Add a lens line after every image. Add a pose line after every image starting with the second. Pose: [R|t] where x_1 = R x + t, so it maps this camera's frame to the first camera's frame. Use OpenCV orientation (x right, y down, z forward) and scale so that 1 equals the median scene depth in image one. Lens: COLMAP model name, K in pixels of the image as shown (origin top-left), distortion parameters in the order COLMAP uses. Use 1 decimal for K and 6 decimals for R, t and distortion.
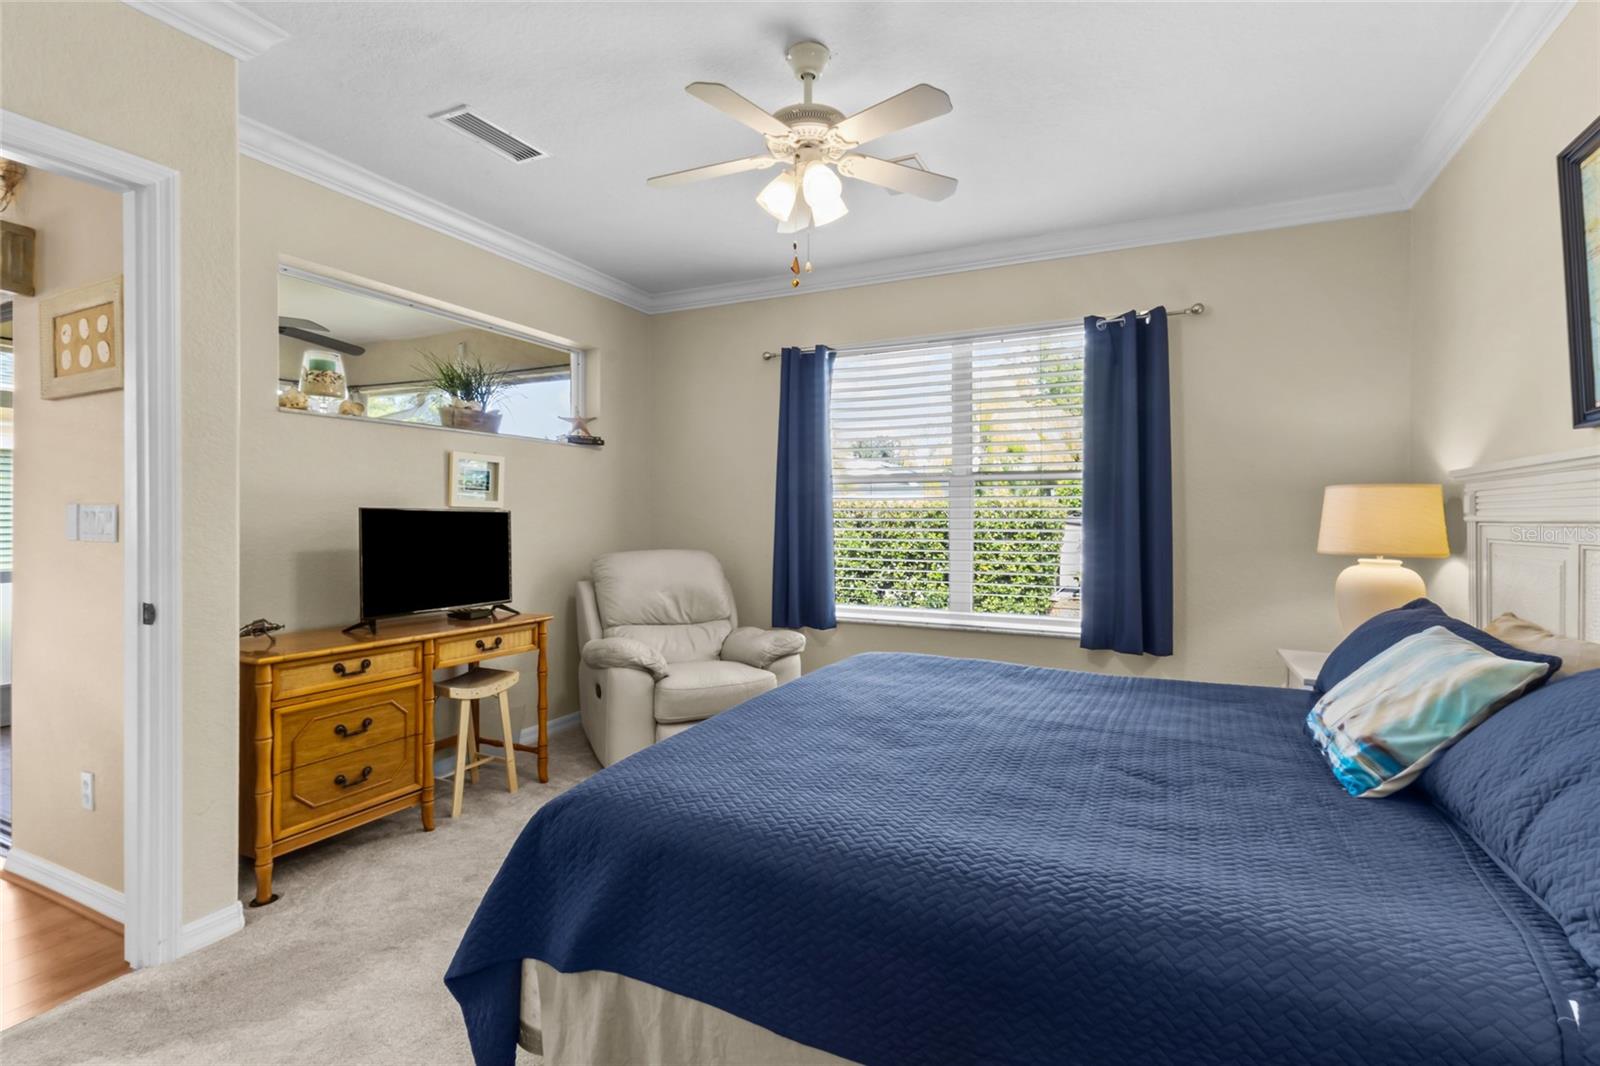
lens RADIAL K [[735.9, 0, 797.2], [0, 735.9, 529.4], [0, 0, 1]] dist [0.000905, 0.000011]
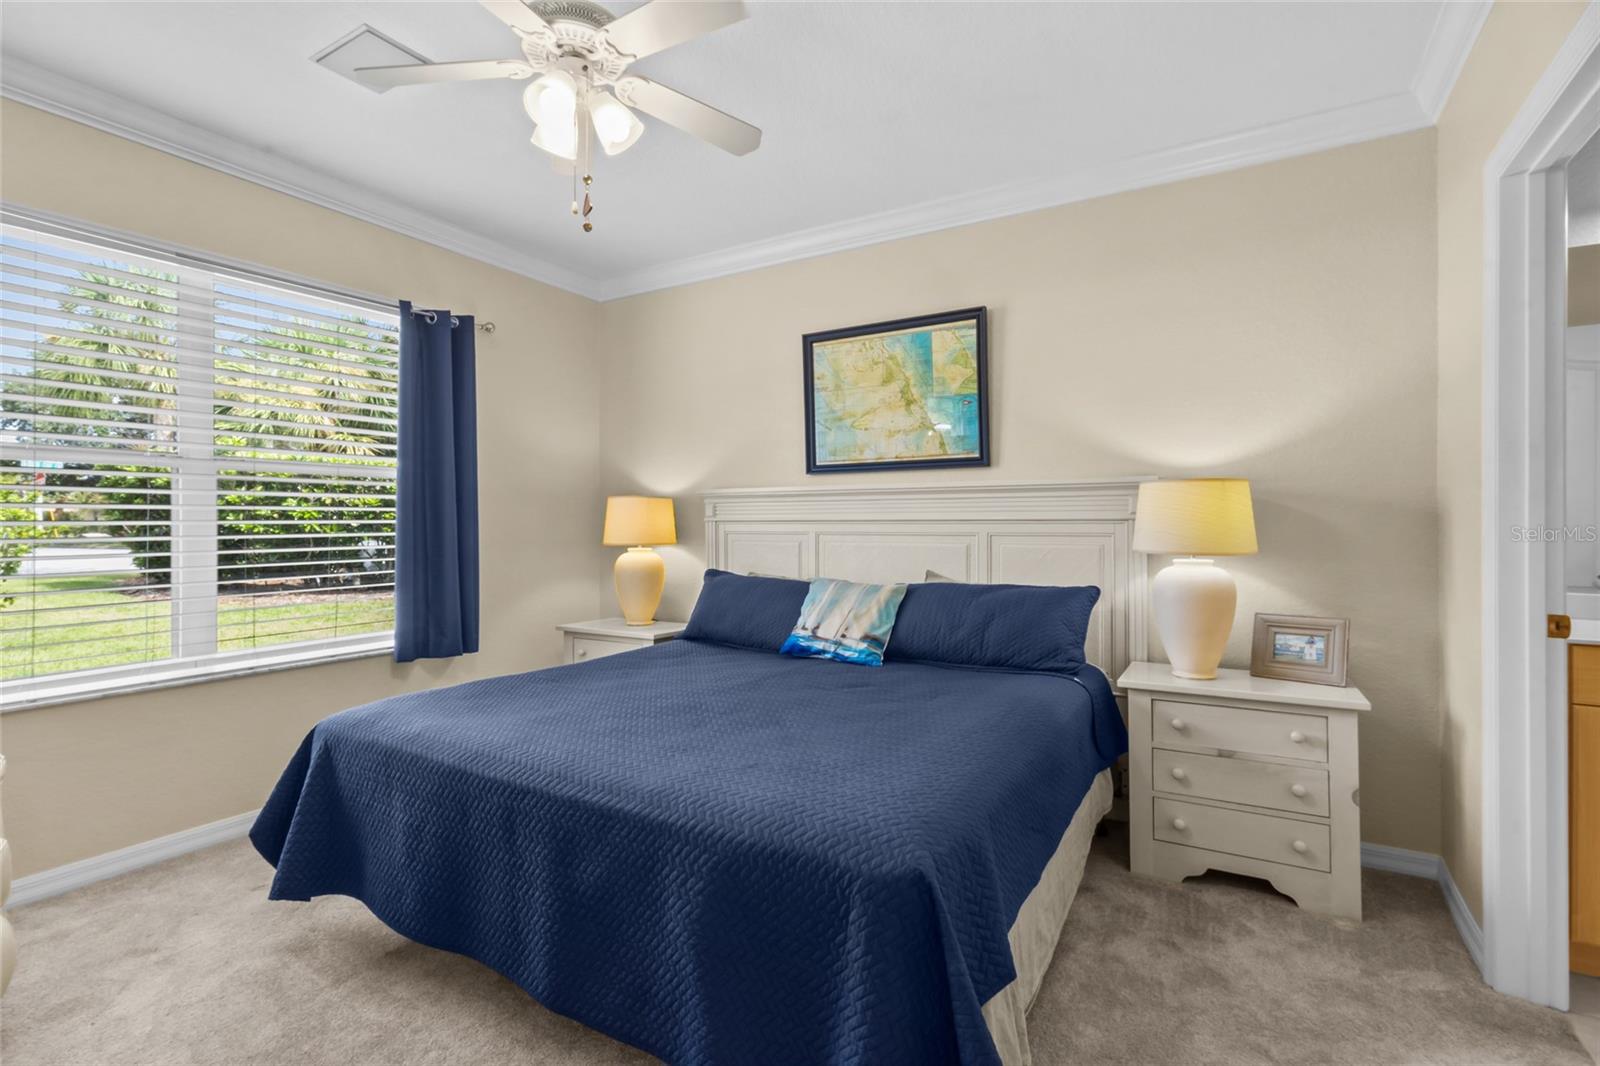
lens RADIAL K [[735.9, 0, 797.2], [0, 735.9, 529.4], [0, 0, 1]] dist [0.000905, 0.000011]
pose [[0.098739, -0.012029, 0.995041, -0.601721], [0.016508, 0.999809, 0.010449, -0.005274], [-0.994976, 0.015394, 0.098919, 0.535906]]
